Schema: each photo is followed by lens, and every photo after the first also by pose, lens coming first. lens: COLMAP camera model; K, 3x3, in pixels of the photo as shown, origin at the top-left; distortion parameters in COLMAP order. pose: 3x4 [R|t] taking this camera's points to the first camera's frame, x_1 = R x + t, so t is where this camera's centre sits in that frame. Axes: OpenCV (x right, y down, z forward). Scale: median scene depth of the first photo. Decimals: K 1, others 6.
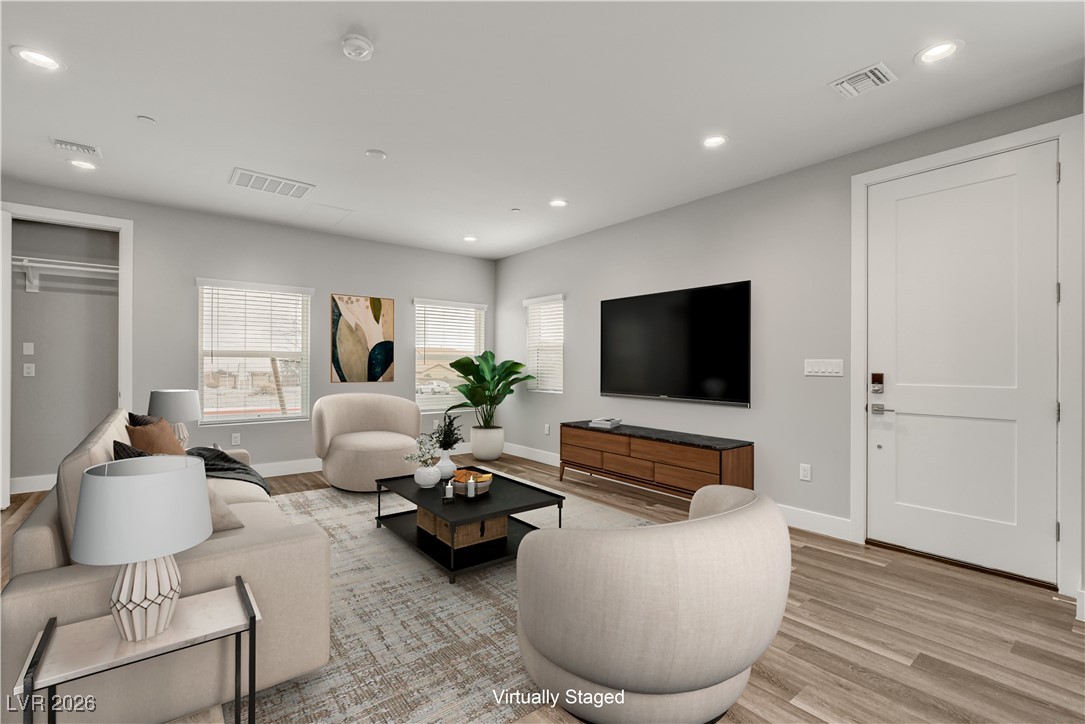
lens RADIAL K [[467.9, 0, 545.8], [0, 467.9, 361.7], [0, 0, 1]] dist [-0.008003, -0.000160]
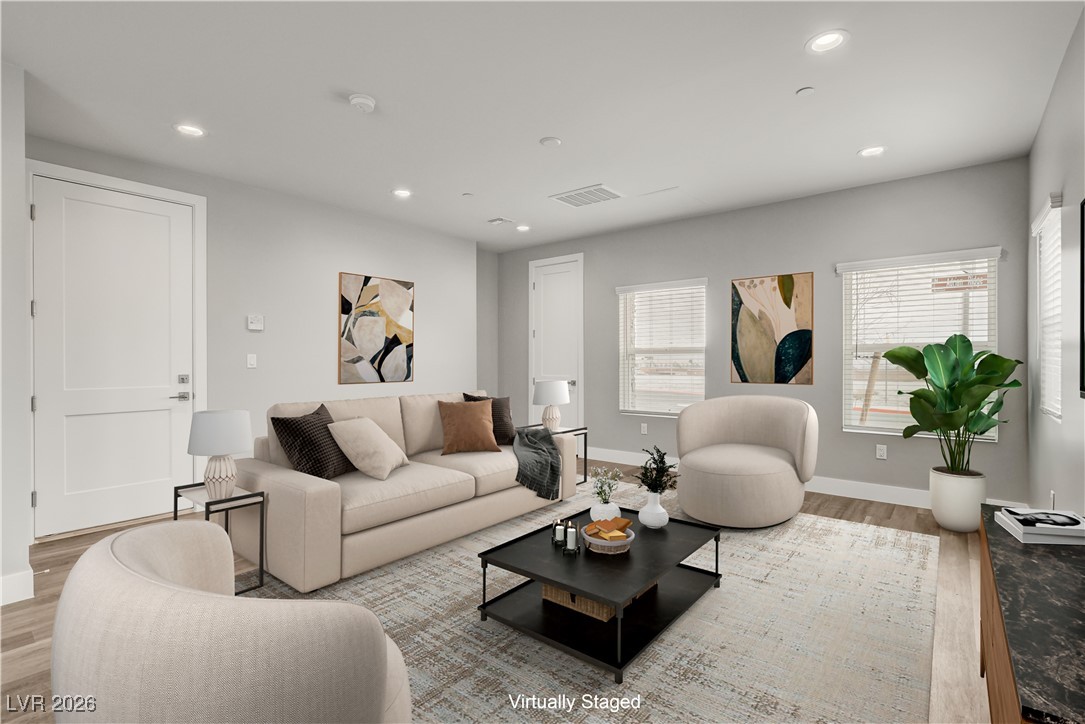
lens RADIAL K [[518.5, 0, 528.4], [0, 518.5, 365.4], [0, 0, 1]] dist [0.005872, 0.000723]
pose [[0.200315, -0.002728, -0.979728, 0.393825], [0.001234, 0.999996, -0.002532, 0.014499], [0.979731, -0.000702, 0.200318, 0.416247]]
